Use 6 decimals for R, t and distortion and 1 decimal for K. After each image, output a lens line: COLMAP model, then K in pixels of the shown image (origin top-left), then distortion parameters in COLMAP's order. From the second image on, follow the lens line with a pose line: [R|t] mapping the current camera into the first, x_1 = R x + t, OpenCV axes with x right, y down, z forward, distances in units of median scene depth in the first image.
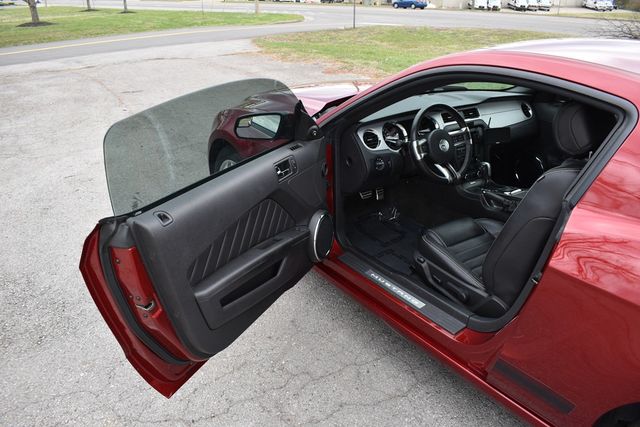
lens RADIAL K [[496.9, 0, 323.0], [0, 496.9, 209.7], [0, 0, 1]] dist [-0.092463, 0.009584]
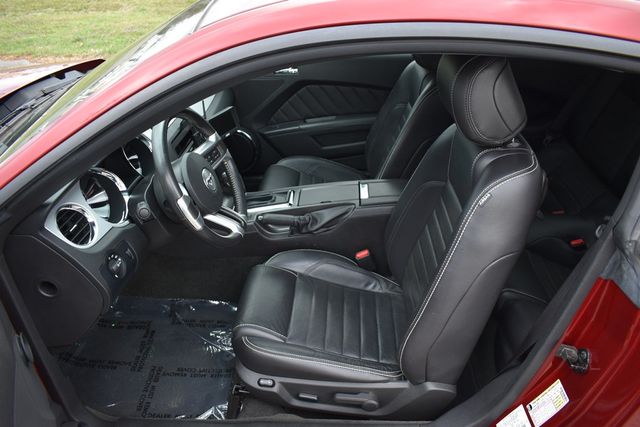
lens RADIAL K [[496.9, 0, 320.7], [0, 496.9, 214.3], [0, 0, 1]] dist [-0.092463, 0.009584]
pose [[0.612483, -0.413663, 0.673608, -0.061694], [0.328557, 0.908271, 0.259027, -0.191314], [-0.718968, 0.062669, 0.692212, 0.518401]]
